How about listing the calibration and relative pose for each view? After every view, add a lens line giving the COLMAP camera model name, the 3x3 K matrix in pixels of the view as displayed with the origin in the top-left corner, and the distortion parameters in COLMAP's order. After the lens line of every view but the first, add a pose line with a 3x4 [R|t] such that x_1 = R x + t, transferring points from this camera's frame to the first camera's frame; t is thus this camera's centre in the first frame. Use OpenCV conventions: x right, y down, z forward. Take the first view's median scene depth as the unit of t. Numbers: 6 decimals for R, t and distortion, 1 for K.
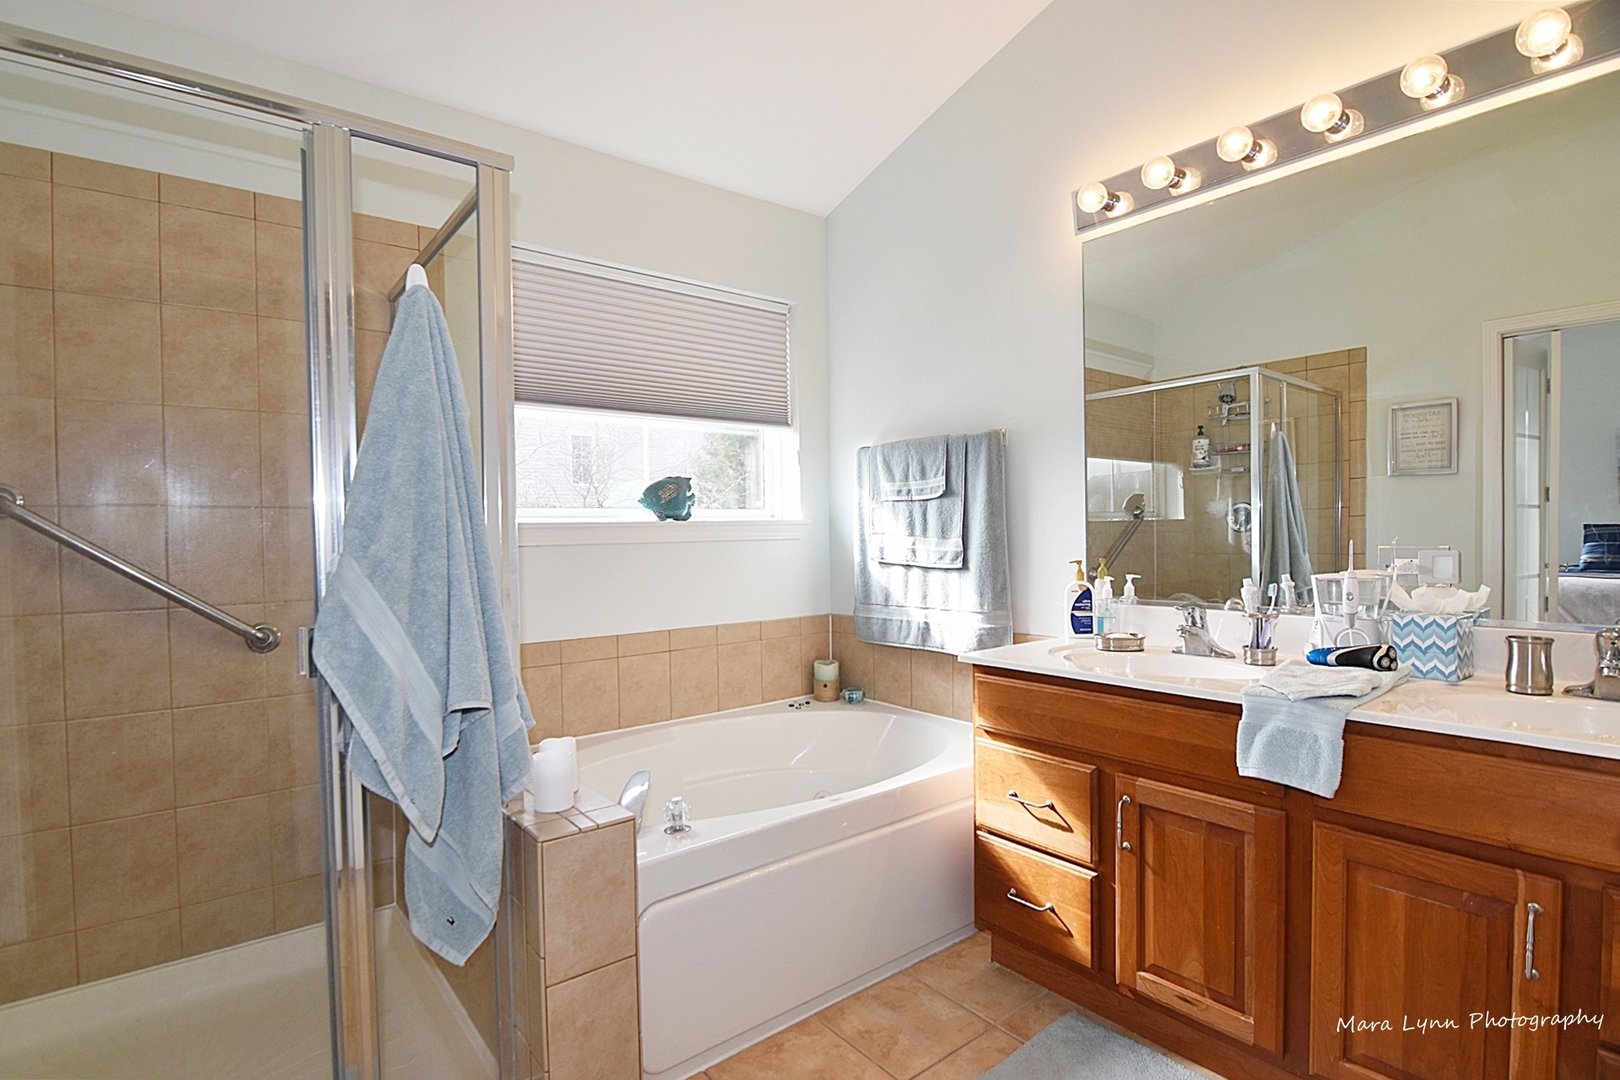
lens RADIAL K [[790.2, 0, 812.4], [0, 790.2, 538.3], [0, 0, 1]] dist [-0.011828, -0.004020]
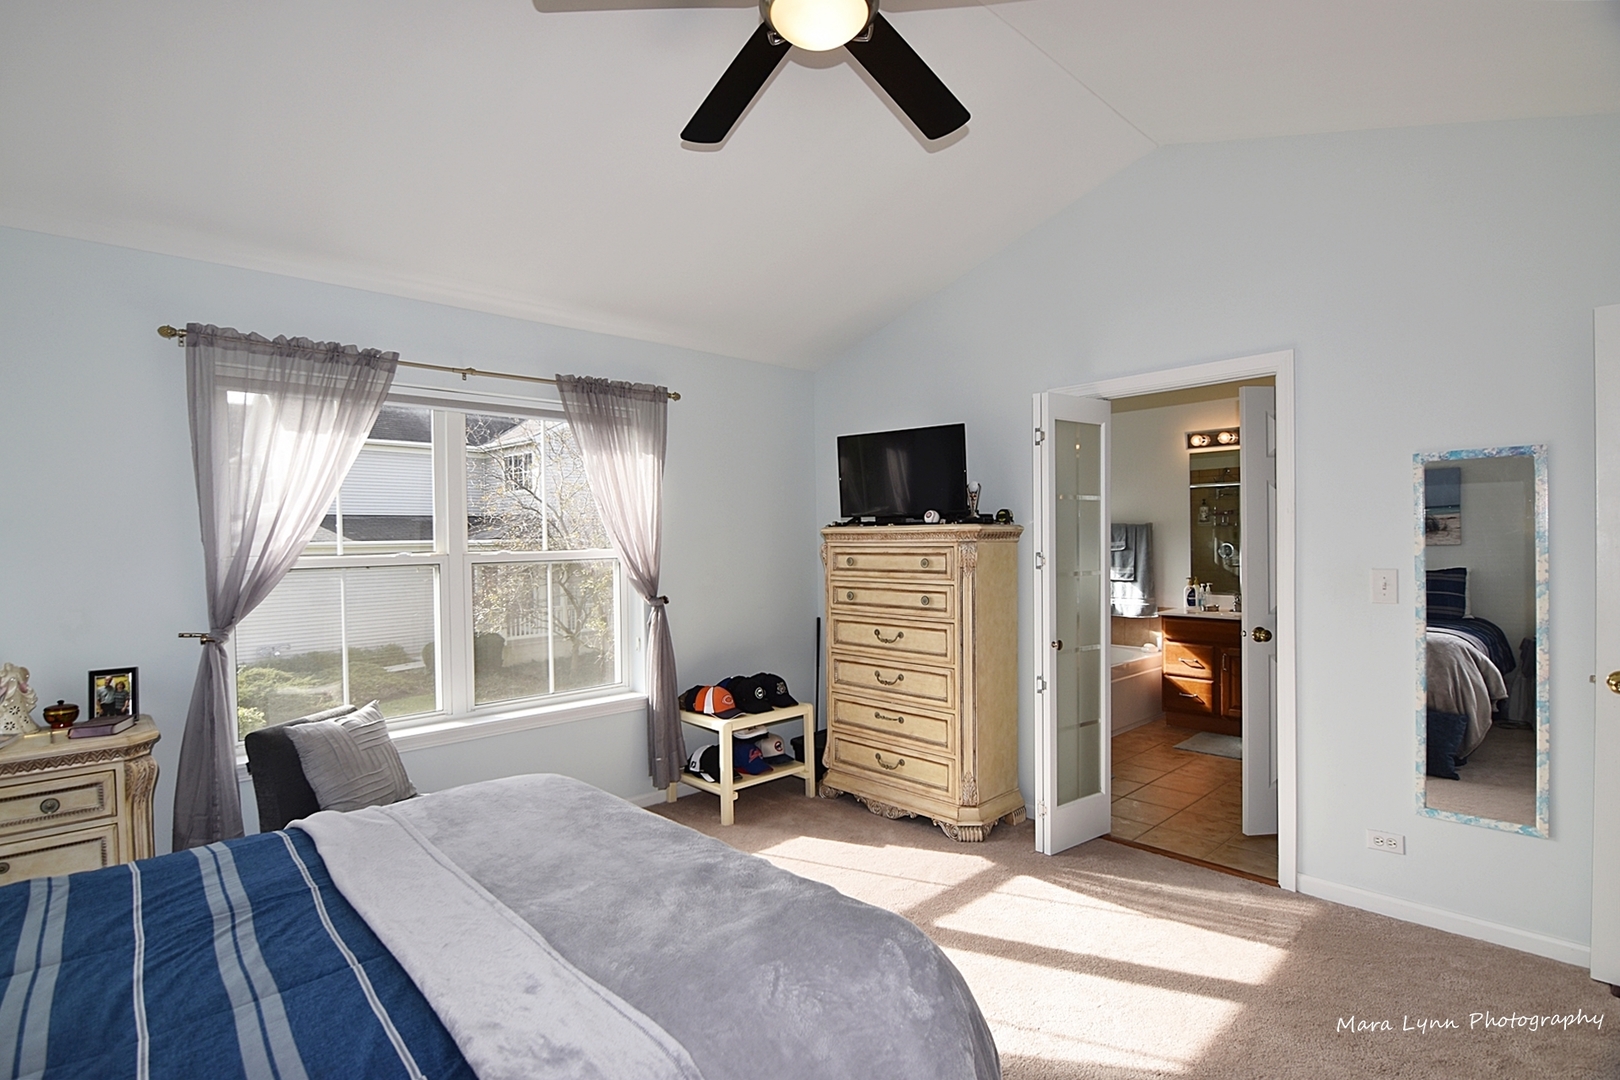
lens RADIAL K [[790.2, 0, 815.9], [0, 790.2, 539.1], [0, 0, 1]] dist [-0.011828, -0.004020]
pose [[0.997218, 0.001723, 0.074515, -0.966759], [-0.000830, 0.999928, -0.012004, -0.059334], [-0.074530, 0.011908, 0.997148, -1.331700]]
